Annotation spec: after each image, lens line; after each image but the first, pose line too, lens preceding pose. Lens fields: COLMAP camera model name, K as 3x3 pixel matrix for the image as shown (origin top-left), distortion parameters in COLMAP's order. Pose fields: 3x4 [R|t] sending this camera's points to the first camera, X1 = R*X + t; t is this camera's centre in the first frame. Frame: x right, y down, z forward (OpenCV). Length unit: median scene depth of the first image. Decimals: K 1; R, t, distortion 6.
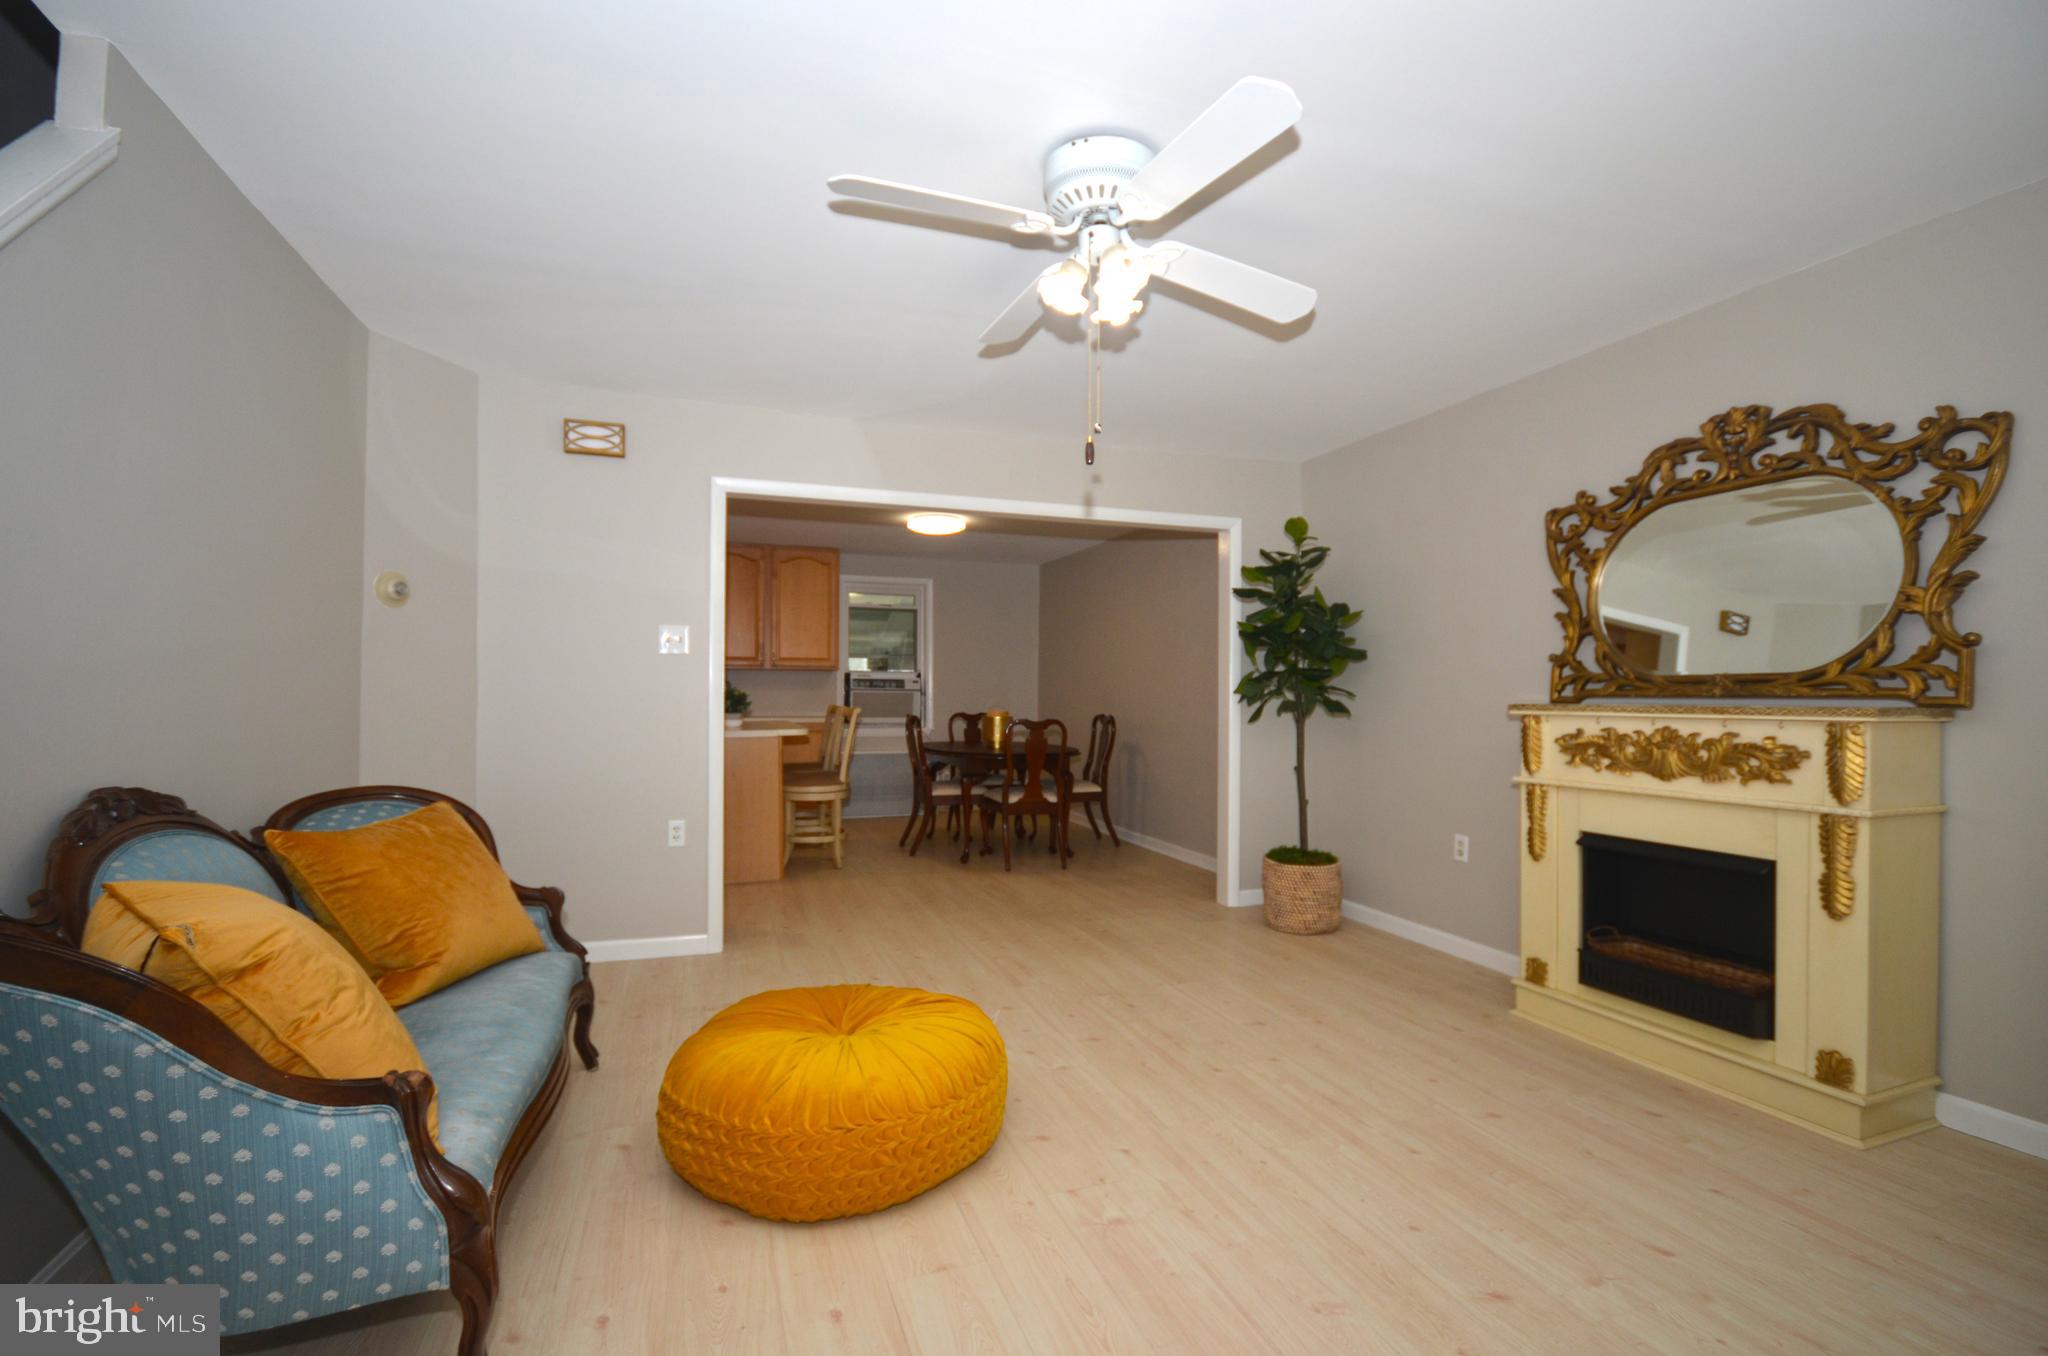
lens RADIAL K [[891.1, 0, 1020.3], [0, 891.1, 685.5], [0, 0, 1]] dist [-0.014520, -0.000260]
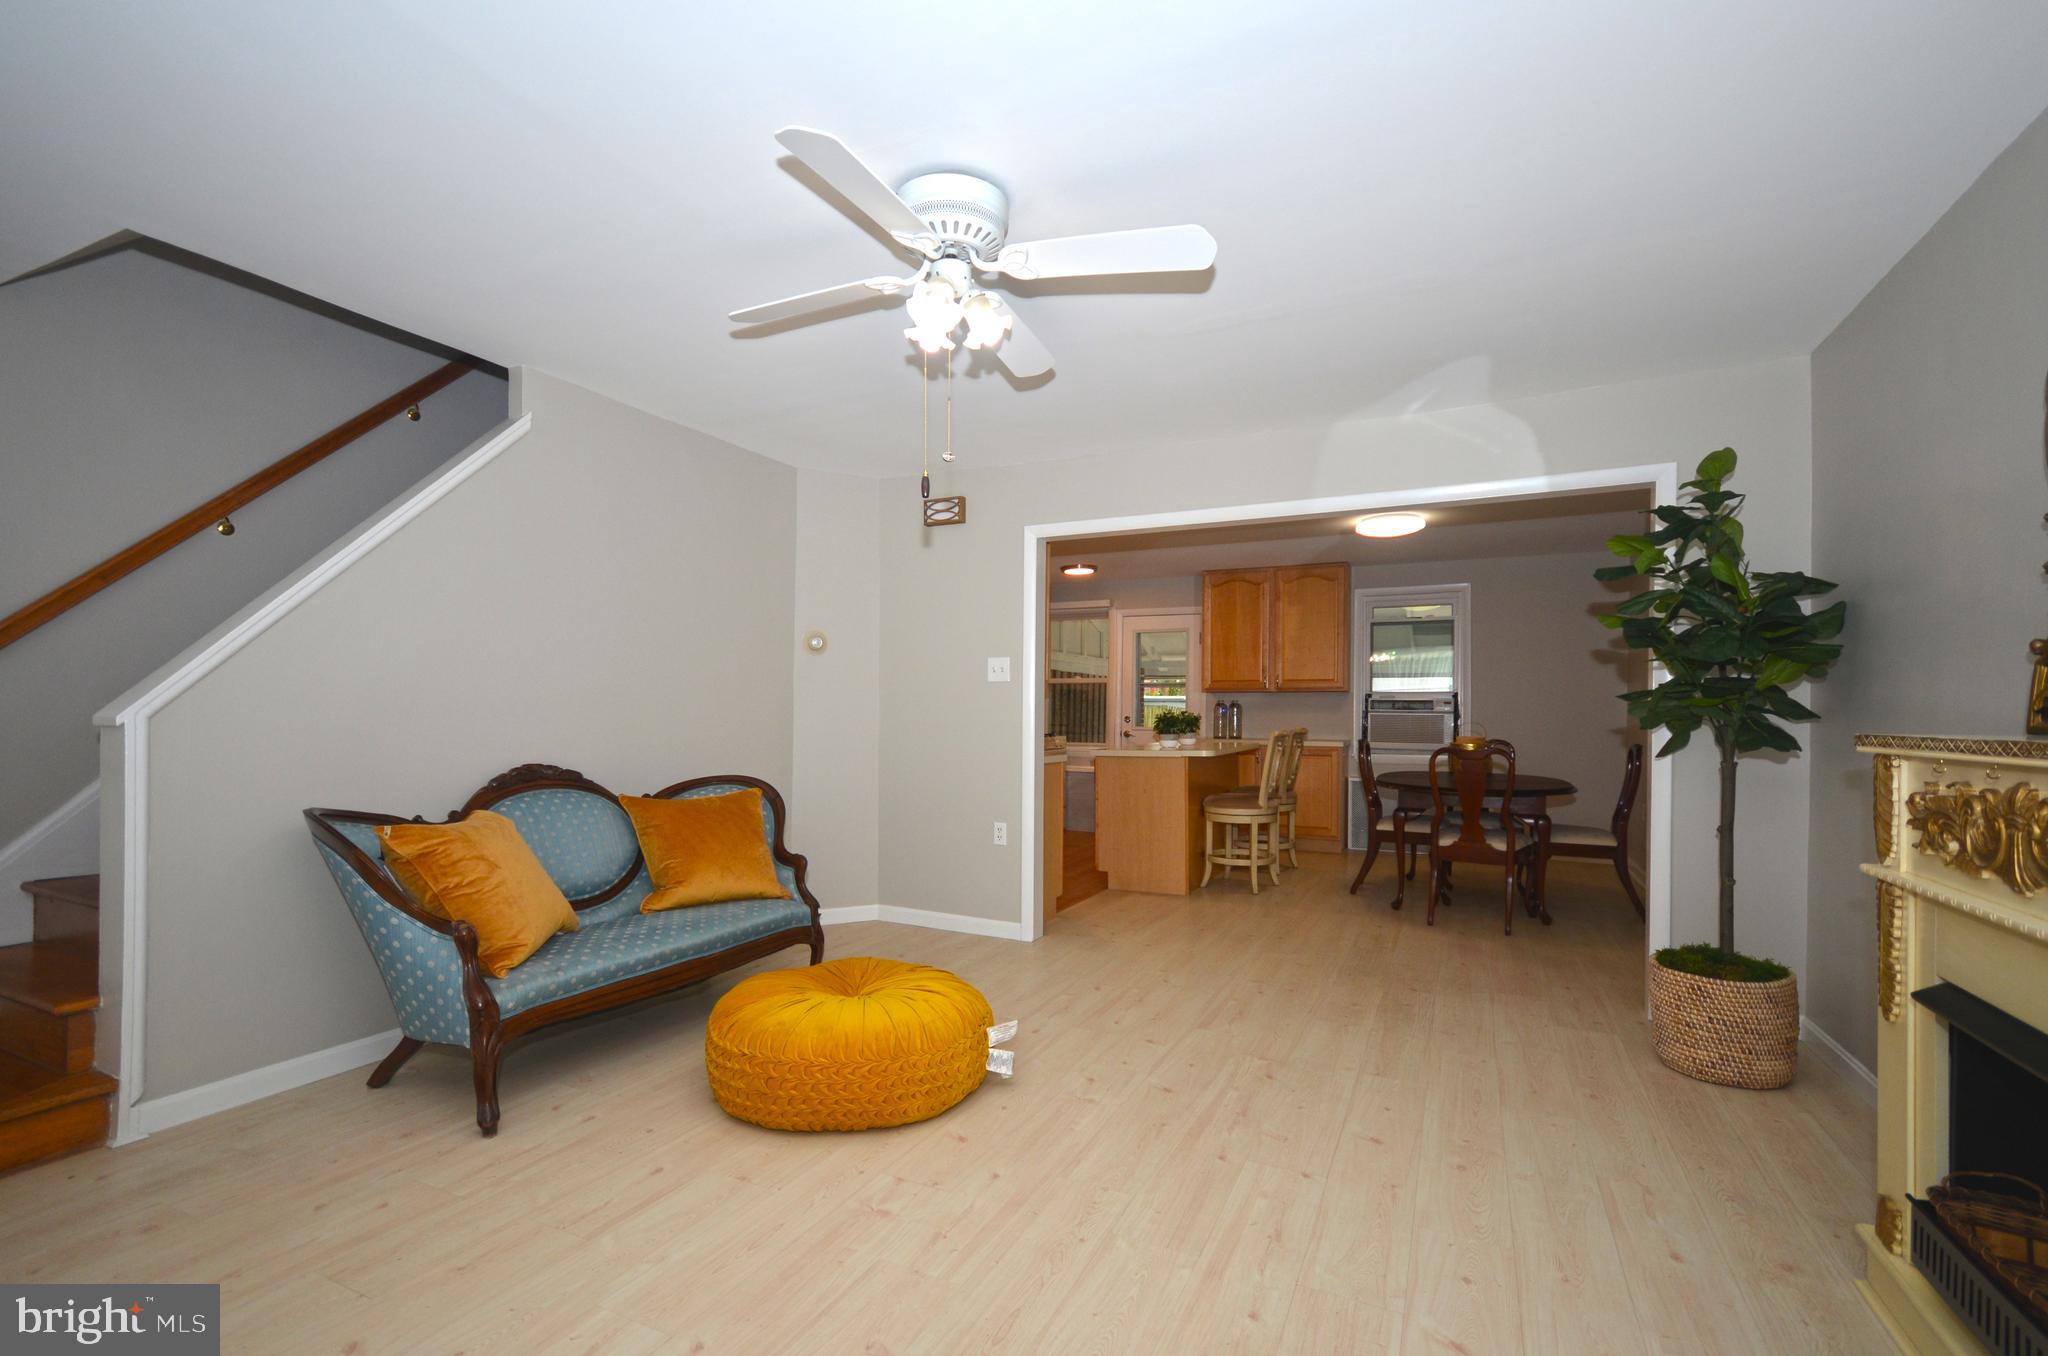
lens RADIAL K [[910.4, 0, 1023.1], [0, 910.4, 704.9], [0, 0, 1]] dist [0.001303, -0.000529]
pose [[0.696325, -0.007449, -0.717688, 0.663829], [0.005217, 0.999972, -0.005317, 0.002580], [0.717707, -0.000042, 0.696345, 0.236905]]
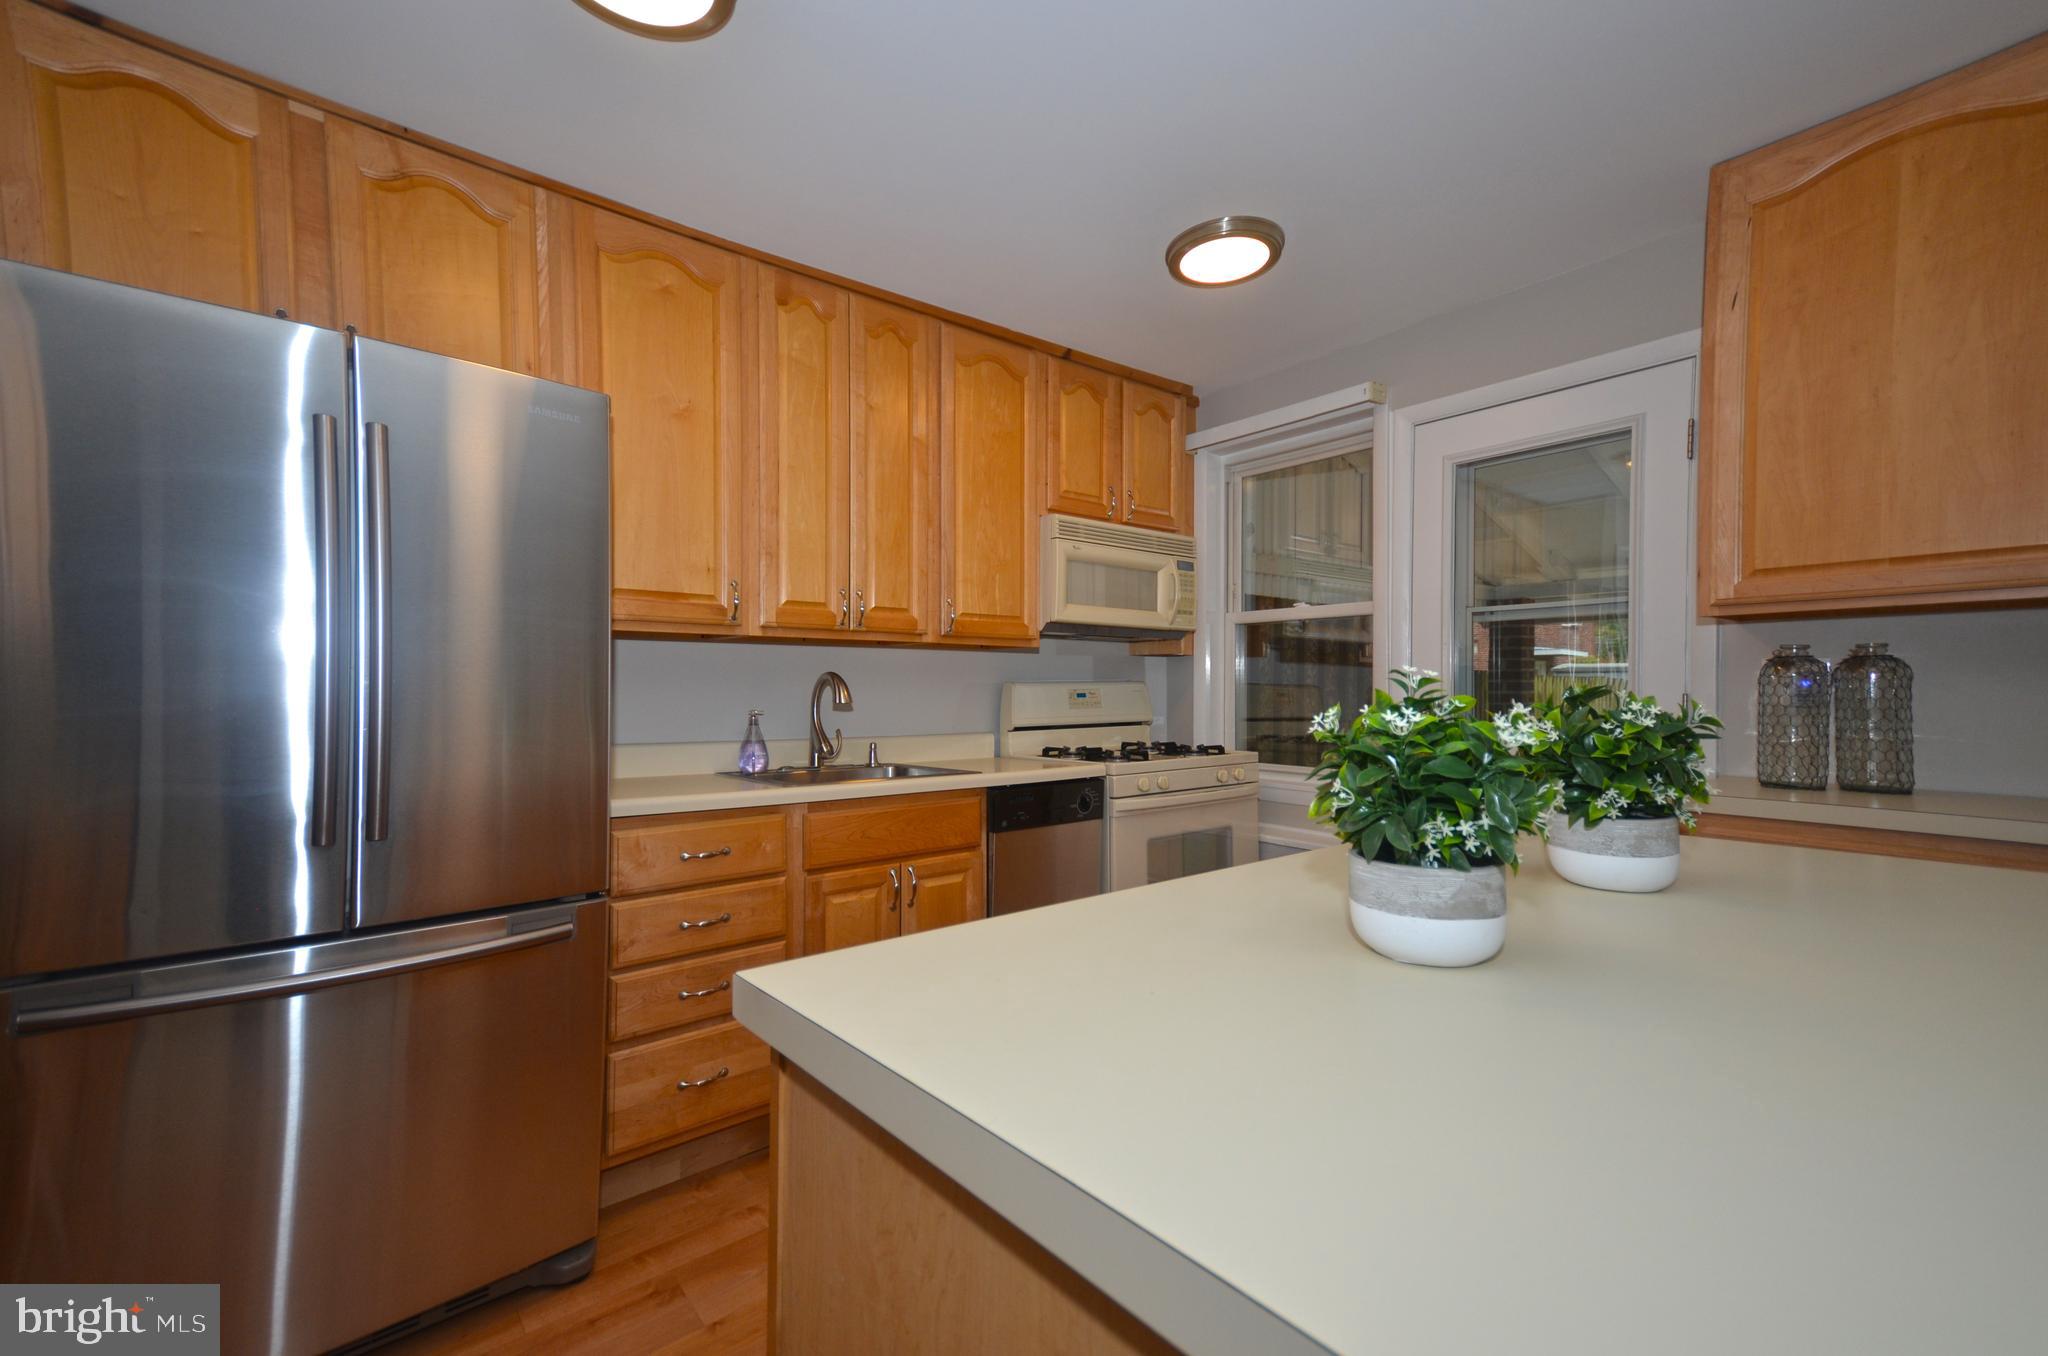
lens RADIAL K [[889.8, 0, 1024.0], [0, 889.8, 678.0], [0, 0, 1]] dist [0.079175, 0.000230]
pose [[0.338740, -0.018946, -0.940689, -0.403262], [0.011080, 0.999808, -0.016147, 0.008726], [0.940815, -0.004954, 0.338885, 1.752517]]
